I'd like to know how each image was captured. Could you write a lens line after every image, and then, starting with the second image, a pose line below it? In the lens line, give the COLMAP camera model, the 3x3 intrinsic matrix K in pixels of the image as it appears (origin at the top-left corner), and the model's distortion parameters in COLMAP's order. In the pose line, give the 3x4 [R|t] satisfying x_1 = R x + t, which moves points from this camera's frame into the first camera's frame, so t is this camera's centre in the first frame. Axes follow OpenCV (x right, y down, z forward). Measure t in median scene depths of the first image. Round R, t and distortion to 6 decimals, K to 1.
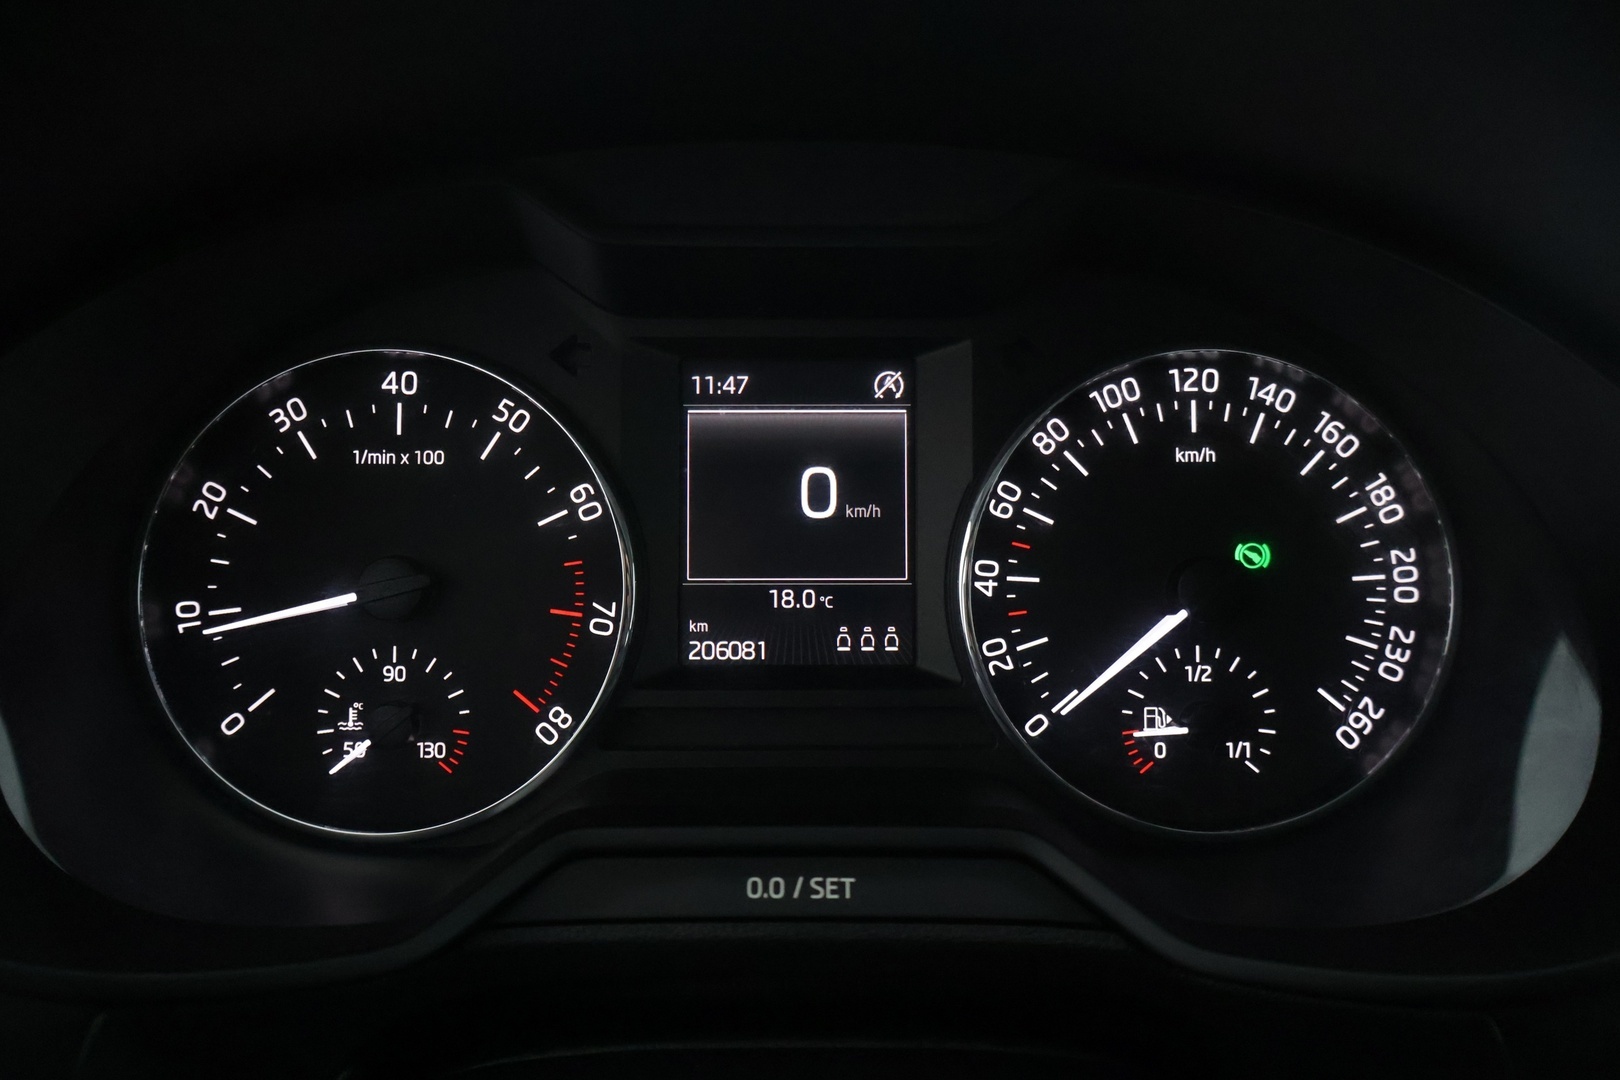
lens RADIAL K [[1341.5, 0, 808.4], [0, 1341.5, 534.5], [0, 0, 1]] dist [-0.012643, 0.023257]
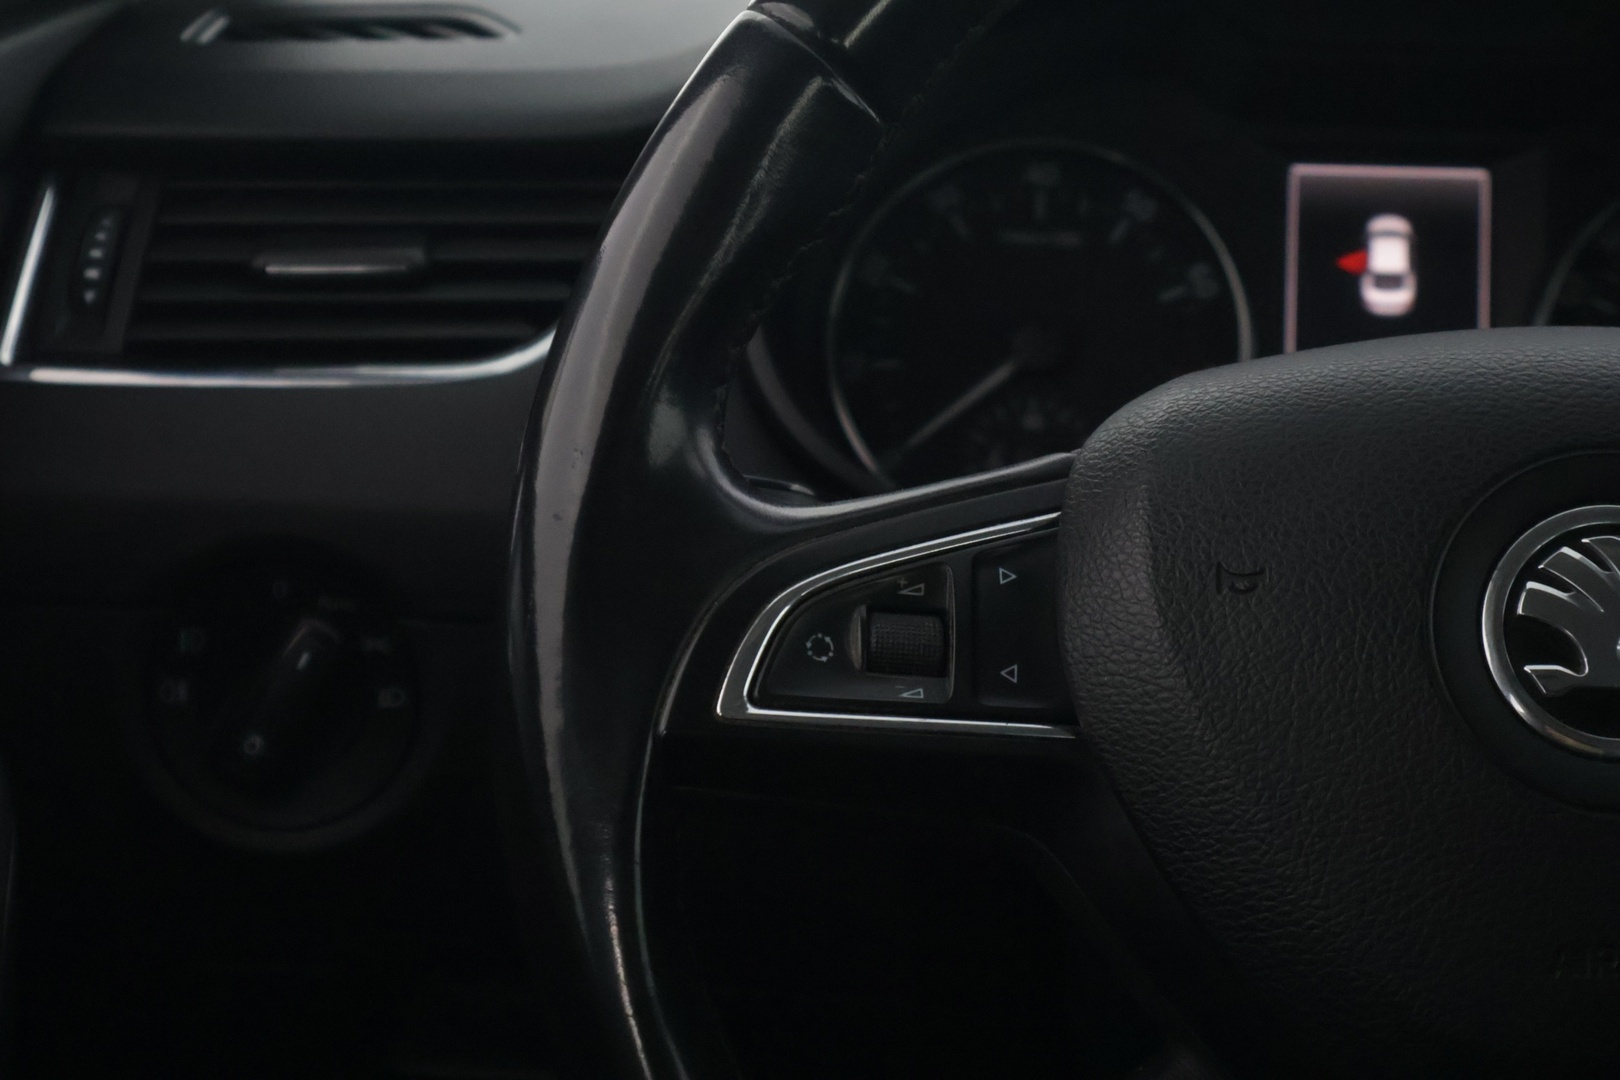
lens RADIAL K [[3281.8, 0, 808.7], [0, 3281.8, 535.8], [0, 0, 1]] dist [0.059536, 0.000000]
pose [[0.997300, 0.035546, -0.064254, -0.312836], [-0.041721, 0.994364, -0.097471, 0.479084], [0.060428, 0.099888, 0.993162, -1.782701]]
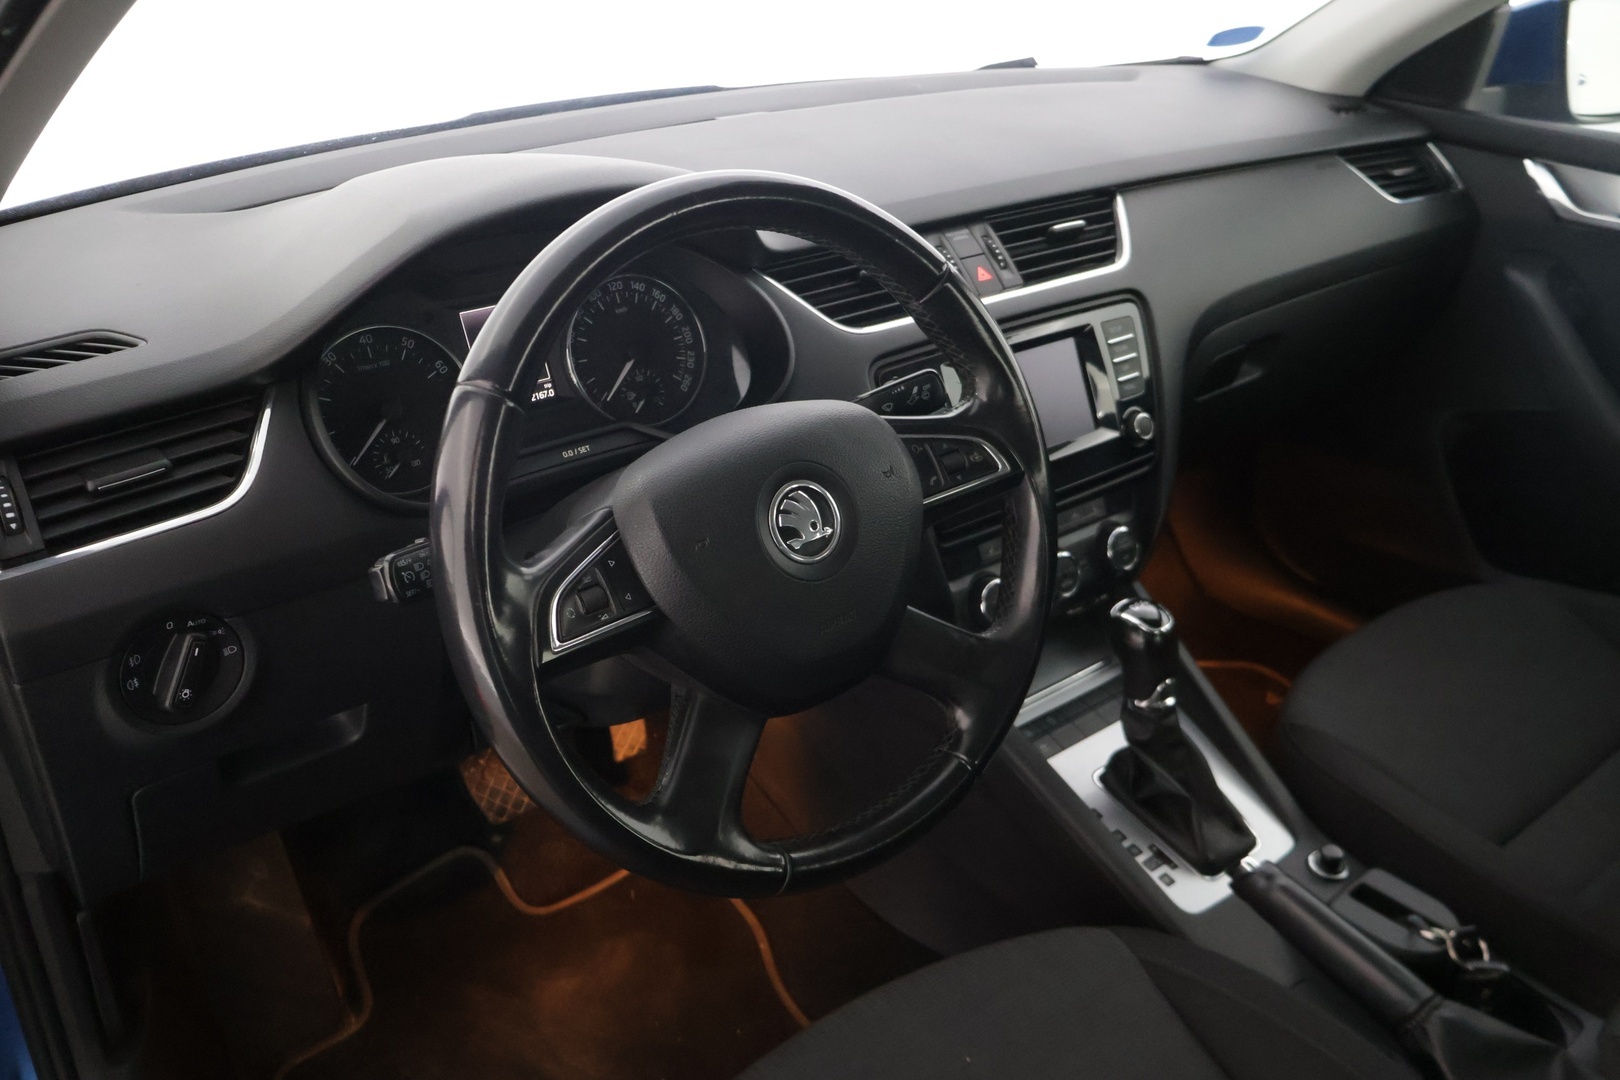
lens RADIAL K [[1341.5, 0, 803.4], [0, 1341.5, 538.3], [0, 0, 1]] dist [-0.012643, 0.023257]
pose [[0.797329, -0.281474, 0.533890, -1.182920], [0.212081, 0.958844, 0.188786, -0.049526], [-0.565056, -0.037297, 0.824209, -1.819417]]
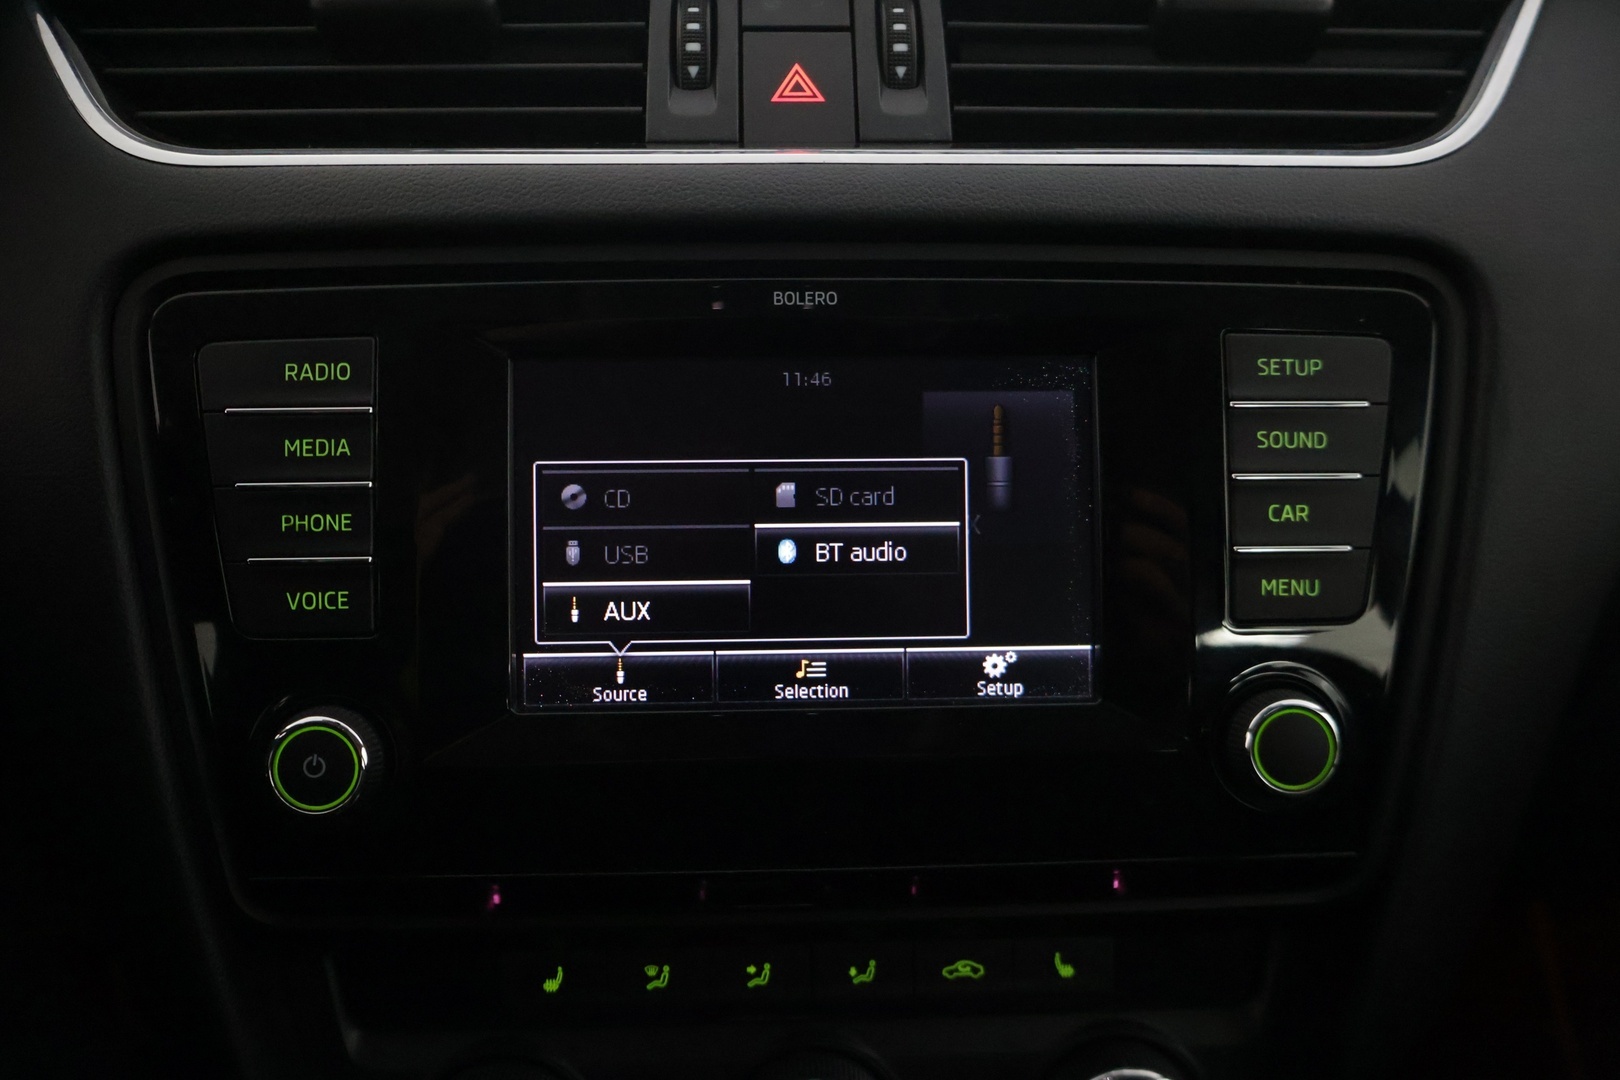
lens RADIAL K [[1341.5, 0, 824.7], [0, 1341.5, 548.2], [0, 0, 1]] dist [-0.012643, 0.023257]
pose [[0.999429, -0.011129, 0.031904, 1.140624], [0.008471, 0.996575, 0.082265, 0.307278], [-0.032710, -0.081947, 0.996100, -0.303958]]
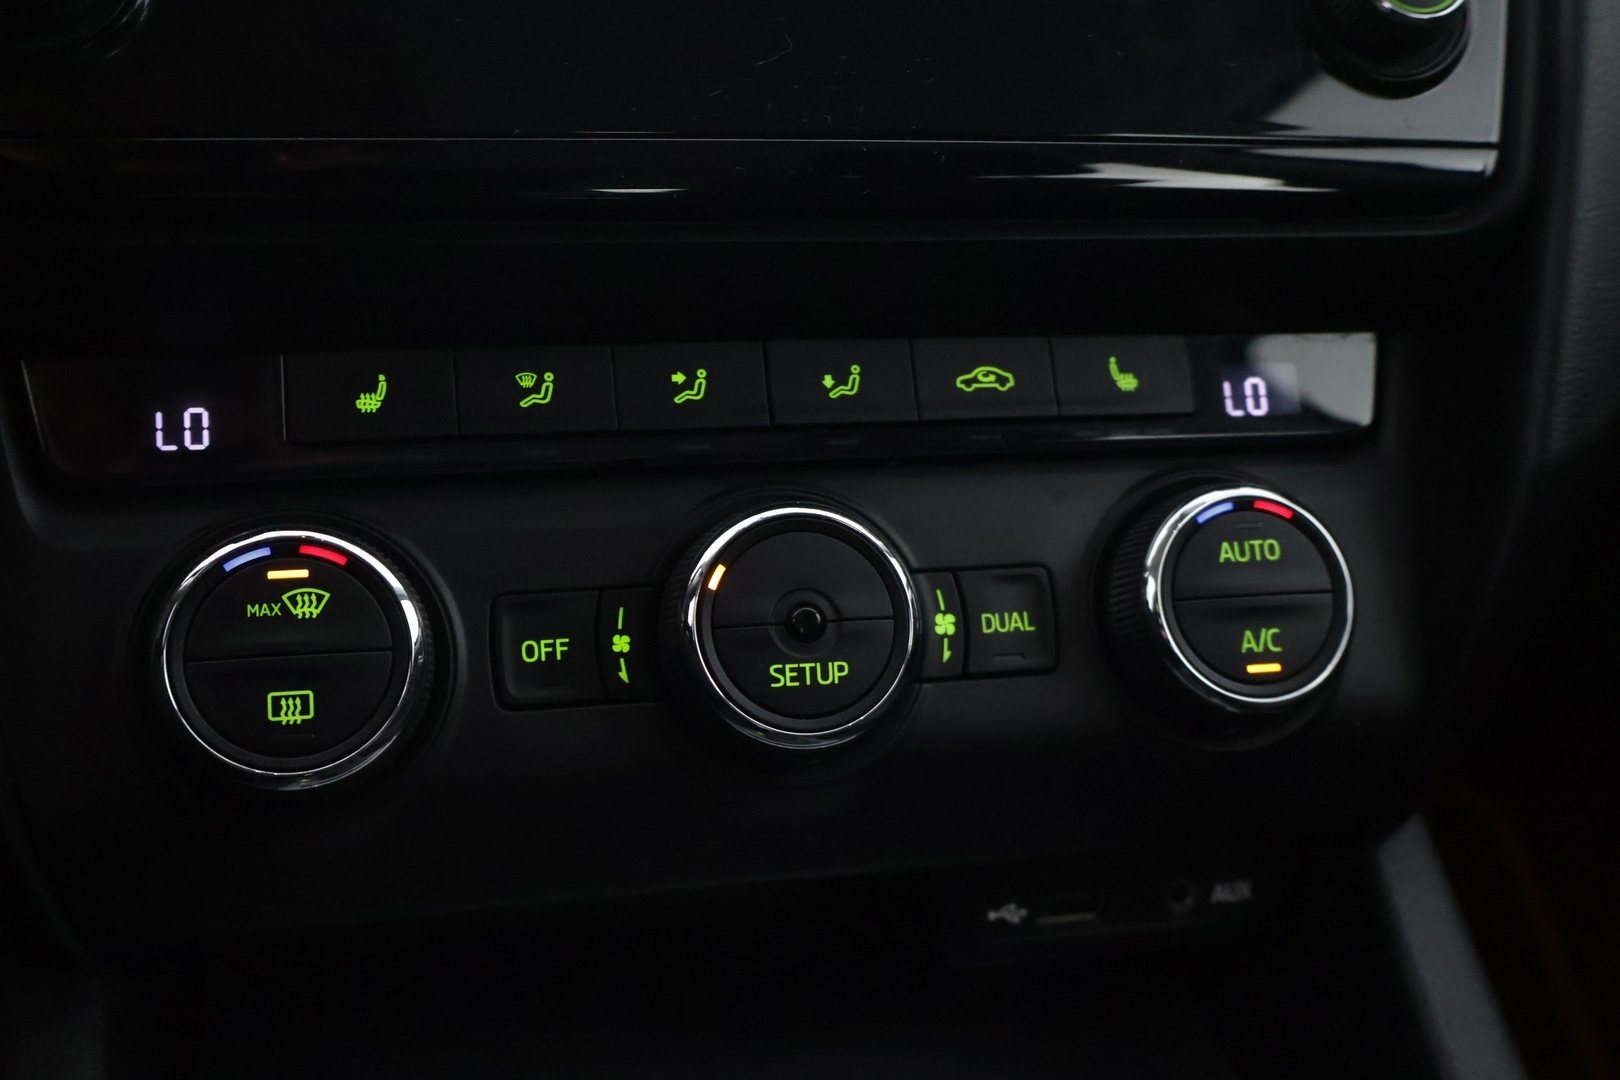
lens RADIAL K [[1764.6, 0, 809.7], [0, 1764.6, 545.5], [0, 0, 1]] dist [0.005481, 0.000000]
pose [[0.973859, -0.045614, 0.222528, 0.980254], [0.072899, 0.990573, -0.115981, 0.889332], [-0.215140, 0.129171, 0.968003, -0.177105]]
